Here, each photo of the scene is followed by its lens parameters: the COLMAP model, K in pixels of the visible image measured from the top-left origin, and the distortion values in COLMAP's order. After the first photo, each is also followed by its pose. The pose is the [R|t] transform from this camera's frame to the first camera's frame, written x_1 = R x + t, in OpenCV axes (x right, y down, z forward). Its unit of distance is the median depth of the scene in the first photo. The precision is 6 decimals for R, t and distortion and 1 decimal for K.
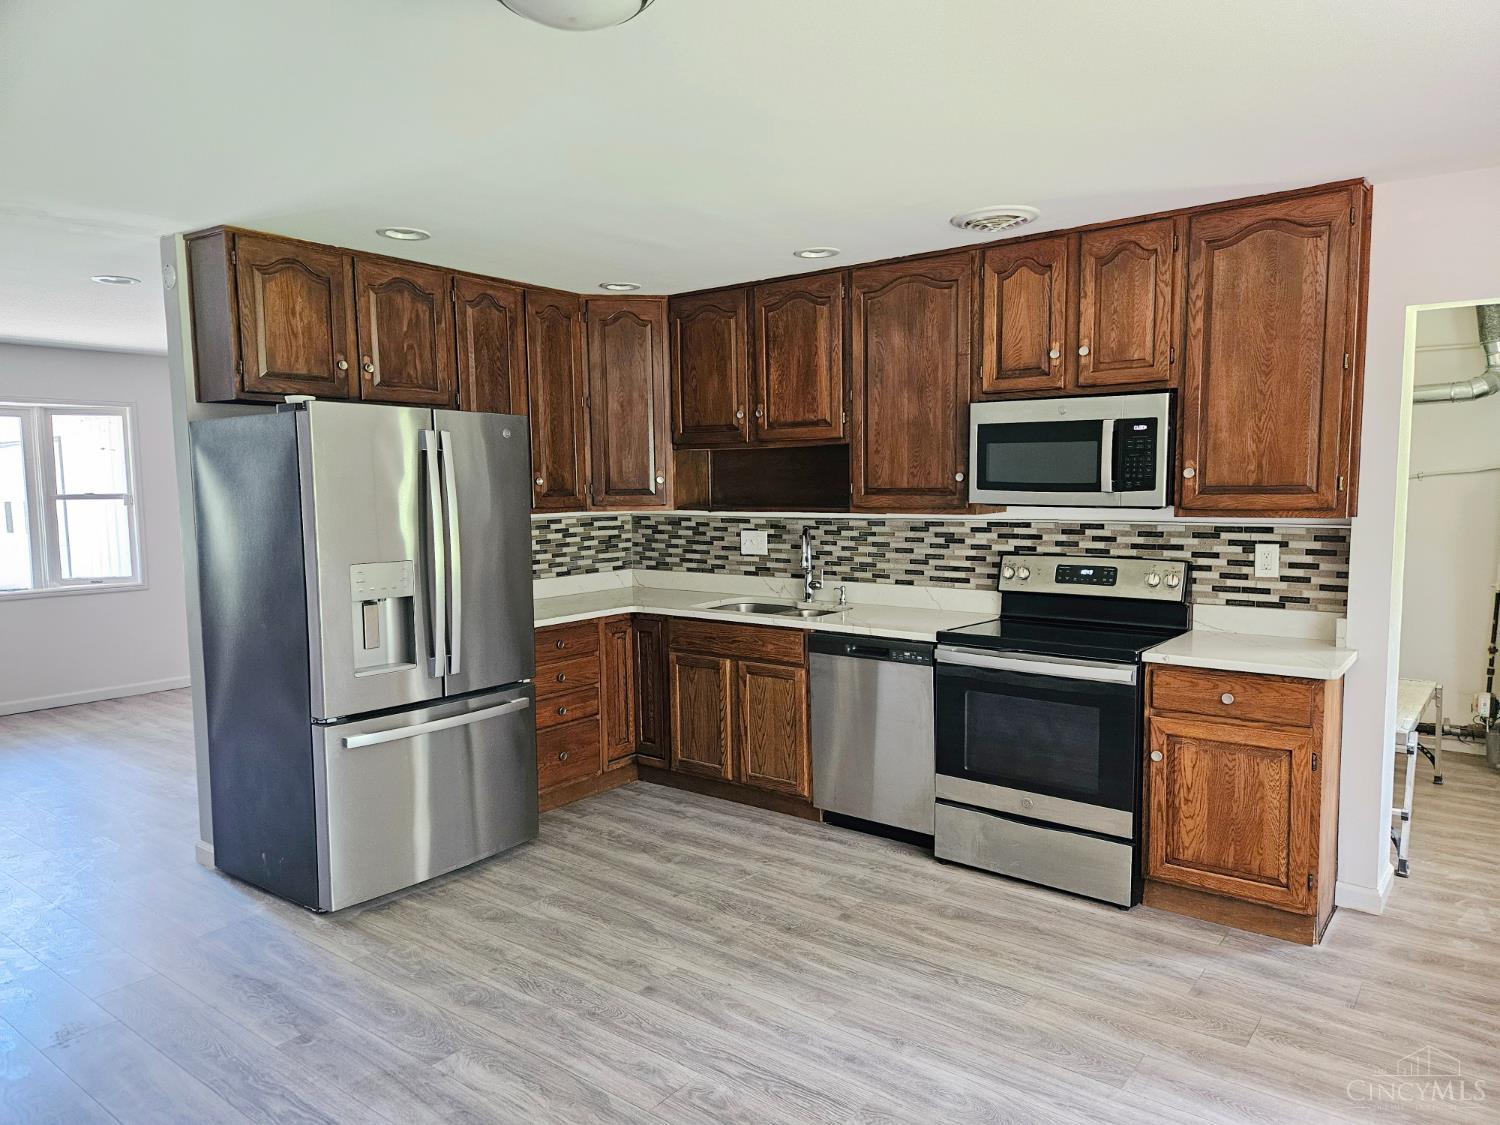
lens RADIAL K [[1007.7, 0, 758.8], [0, 1007.7, 564.9], [0, 0, 1]] dist [0.085576, -0.084074]
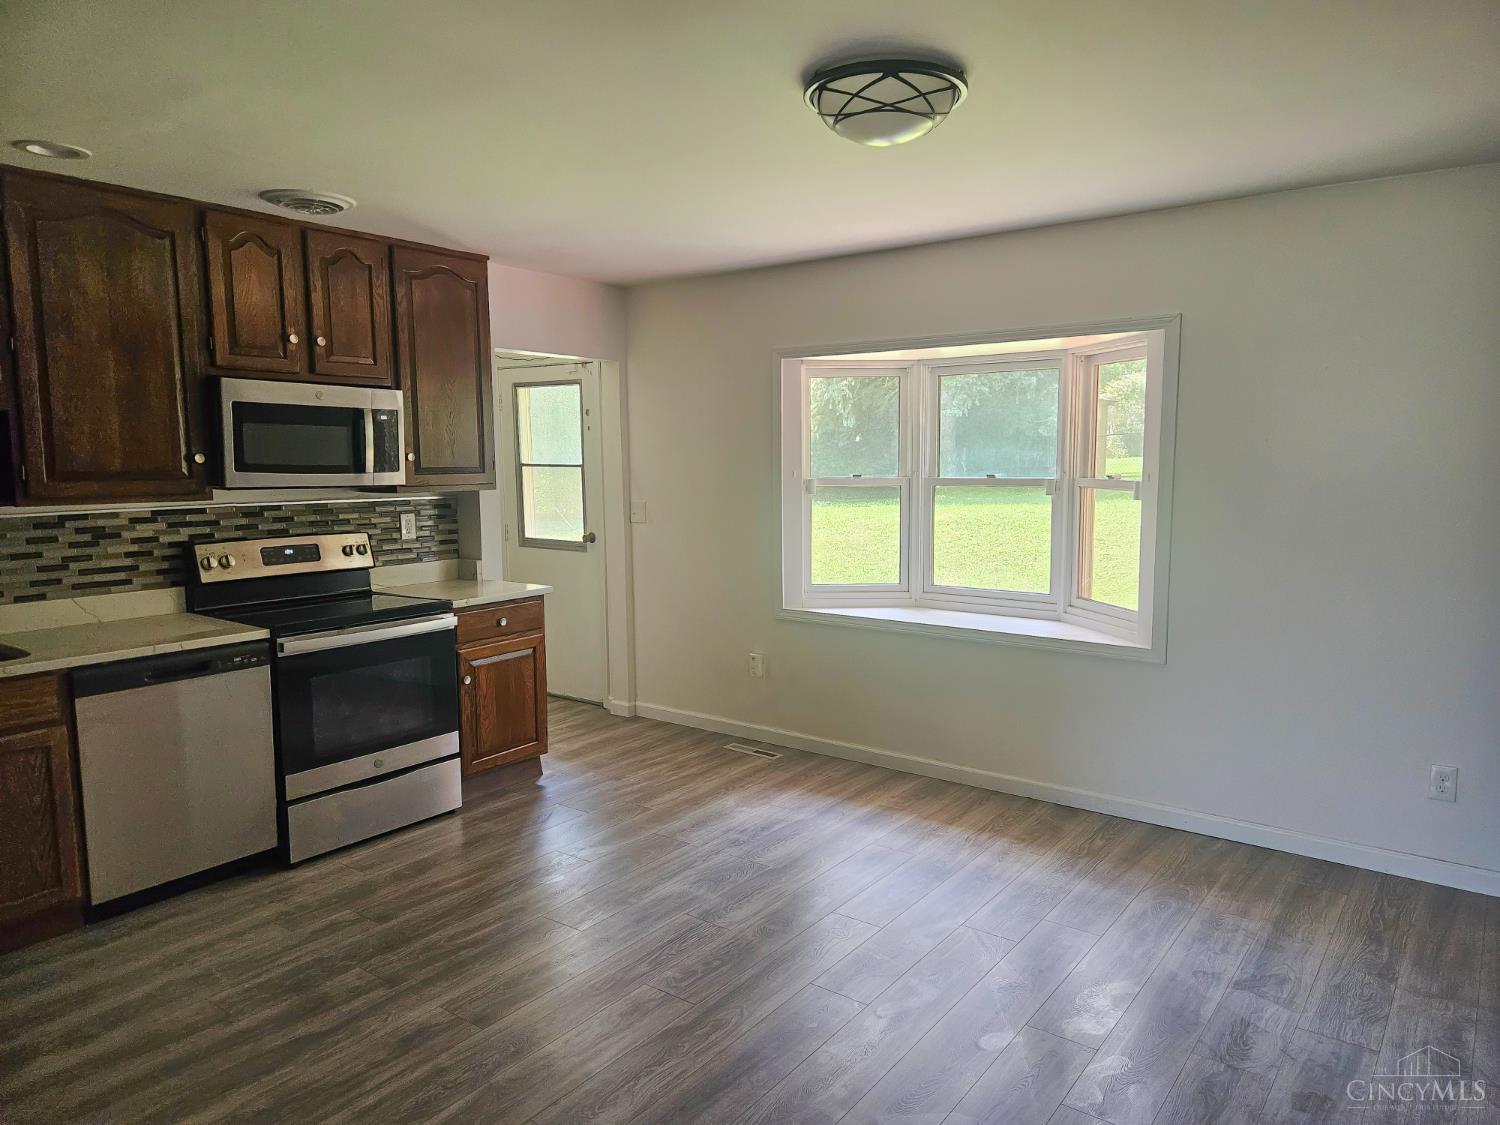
lens RADIAL K [[1007.7, 0, 758.8], [0, 1007.7, 564.9], [0, 0, 1]] dist [0.085576, -0.084074]
pose [[-0.019932, -0.098643, 0.994923, -0.737213], [0.088981, 0.990997, 0.100036, -0.041966], [-0.995834, 0.090524, -0.010976, 0.547081]]
